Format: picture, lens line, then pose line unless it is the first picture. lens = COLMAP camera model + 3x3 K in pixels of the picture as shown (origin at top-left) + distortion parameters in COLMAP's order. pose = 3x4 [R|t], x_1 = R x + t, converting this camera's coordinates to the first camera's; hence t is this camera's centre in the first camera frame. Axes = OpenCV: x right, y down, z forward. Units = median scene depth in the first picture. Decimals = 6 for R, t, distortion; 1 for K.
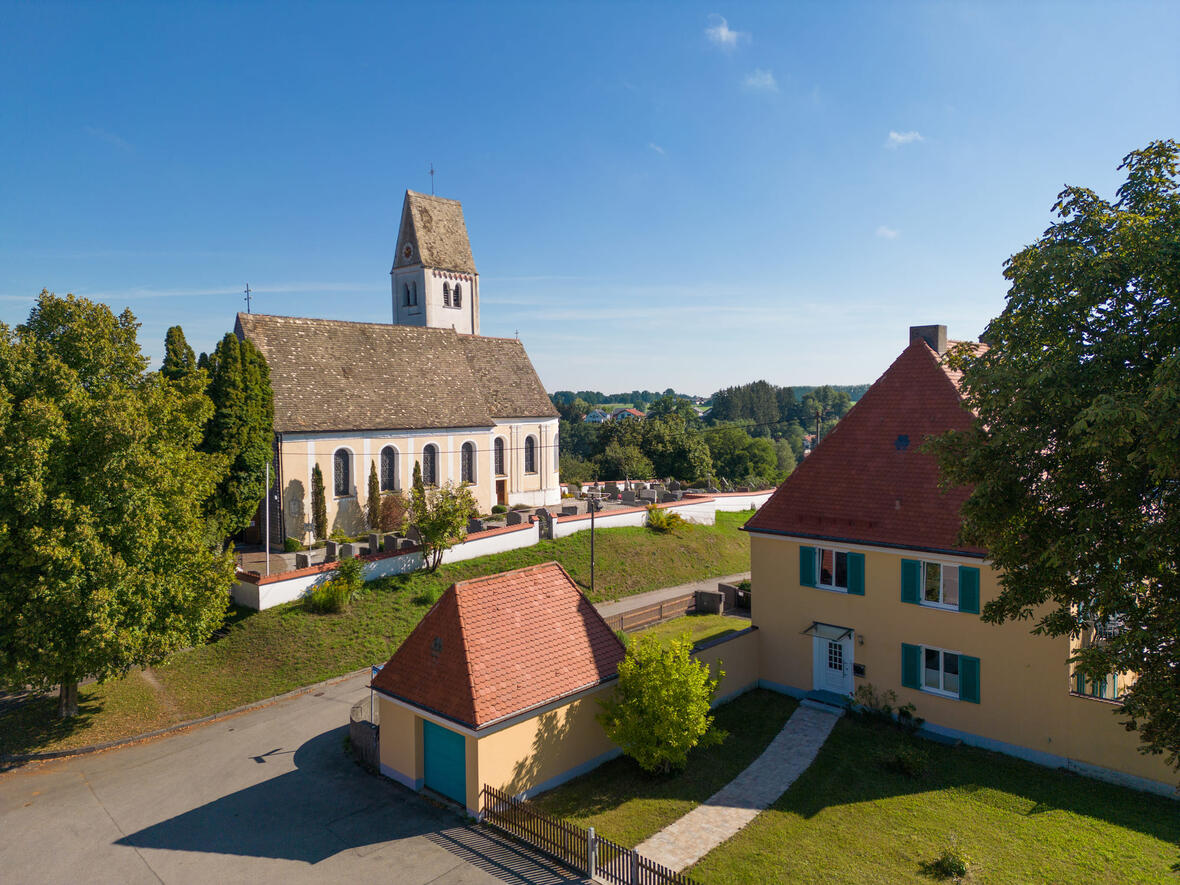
lens RADIAL K [[903.2, 0, 583.9], [0, 903.2, 444.0], [0, 0, 1]] dist [0.046009, -0.046763]
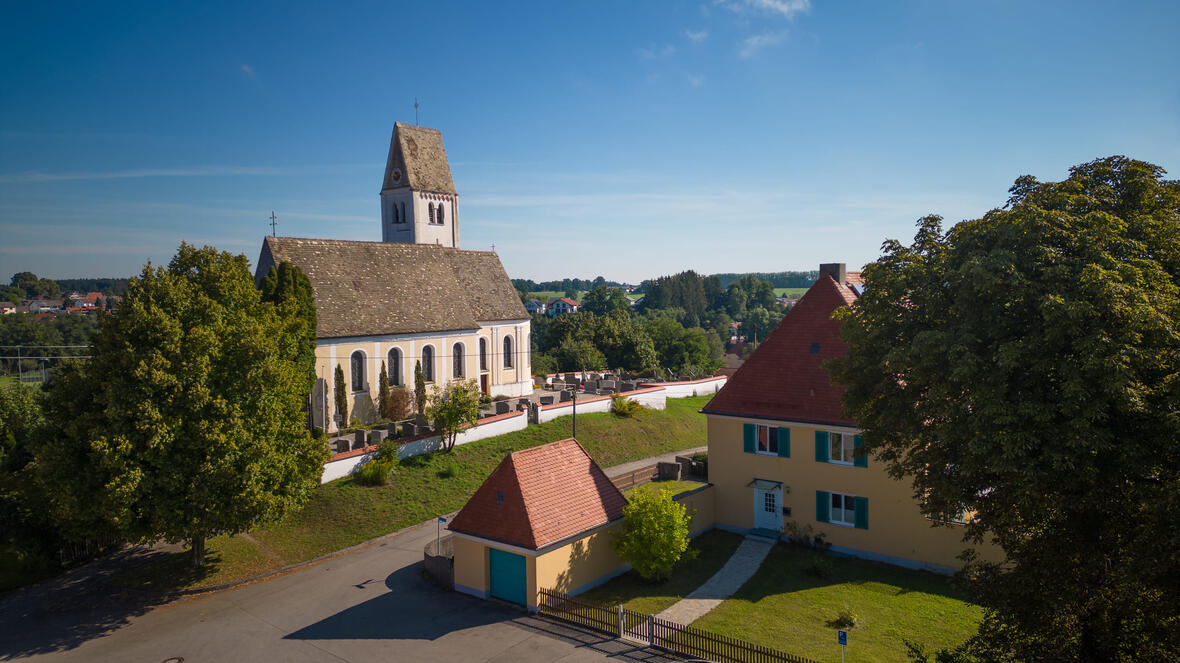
lens RADIAL K [[890.9, 0, 599.8], [0, 890.9, 337.6], [0, 0, 1]] dist [0.041469, -0.025341]
pose [[0.995558, -0.011490, 0.093447, -0.062385], [0.010863, 0.999915, 0.007216, -0.017846], [-0.093522, -0.006169, 0.995598, -0.195439]]
